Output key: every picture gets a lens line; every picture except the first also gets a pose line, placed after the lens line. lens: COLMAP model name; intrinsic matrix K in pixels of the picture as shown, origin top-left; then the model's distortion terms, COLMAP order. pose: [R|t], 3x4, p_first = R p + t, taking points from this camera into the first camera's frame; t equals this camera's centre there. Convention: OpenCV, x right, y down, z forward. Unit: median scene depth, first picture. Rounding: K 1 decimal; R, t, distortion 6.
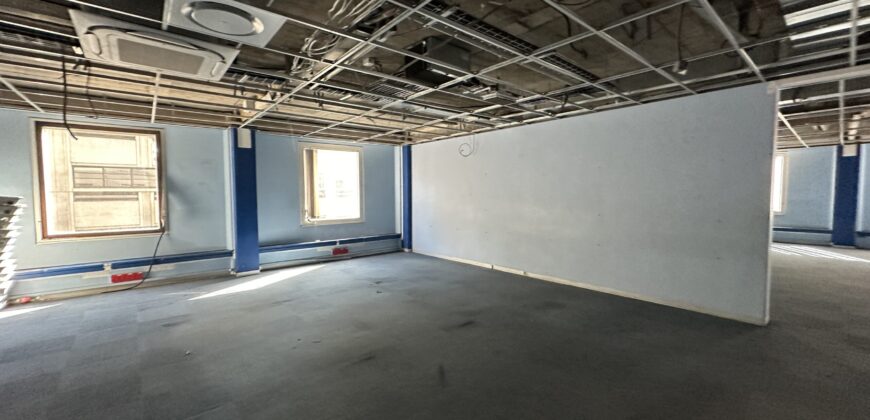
lens RADIAL K [[348.5, 0, 435.6], [0, 348.5, 209.2], [0, 0, 1]] dist [0.001632, 0.000072]
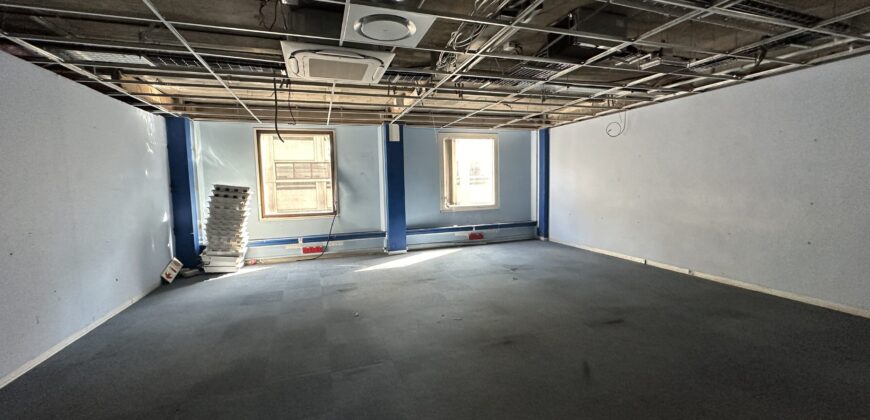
lens RADIAL K [[348.5, 0, 430.0], [0, 348.5, 210.3], [0, 0, 1]] dist [0.001632, 0.000072]
pose [[0.930481, 0.015551, -0.366011, -0.028931], [-0.000690, 0.999171, 0.040699, 0.000800], [0.366340, -0.037617, 0.929720, -0.013313]]
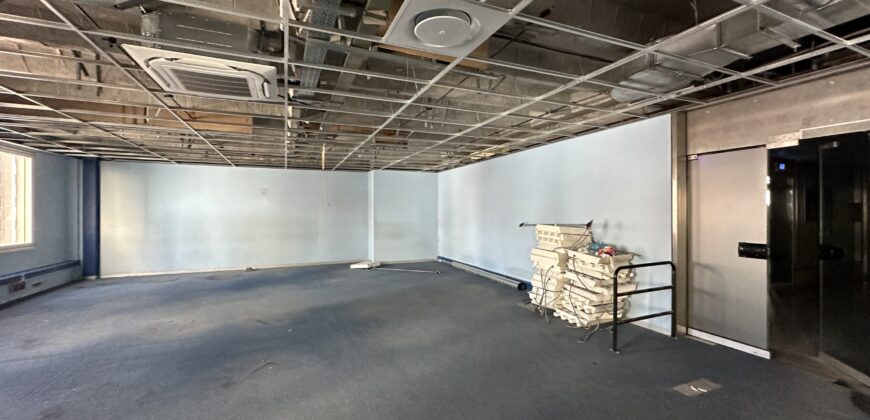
lens RADIAL K [[348.5, 0, 434.7], [0, 348.5, 211.1], [0, 0, 1]] dist [0.001632, 0.000072]
pose [[0.265377, 0.008296, 0.964109, -0.919032], [0.038803, 0.999061, -0.019278, 0.005526], [-0.963364, 0.042526, 0.264806, -0.050769]]
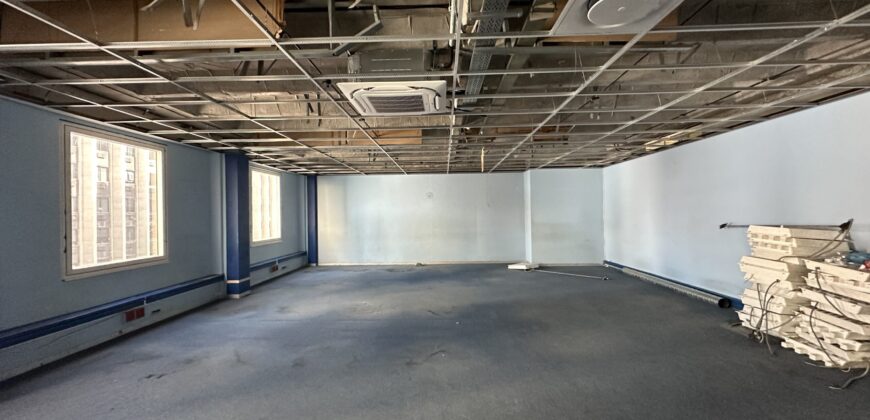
lens RADIAL K [[348.5, 0, 434.5], [0, 348.5, 211.6], [0, 0, 1]] dist [0.001632, 0.000072]
pose [[0.646631, 0.002459, 0.762799, -0.924301], [0.040239, 0.998492, -0.037330, 0.005531], [-0.761741, 0.054834, 0.645557, -0.040890]]
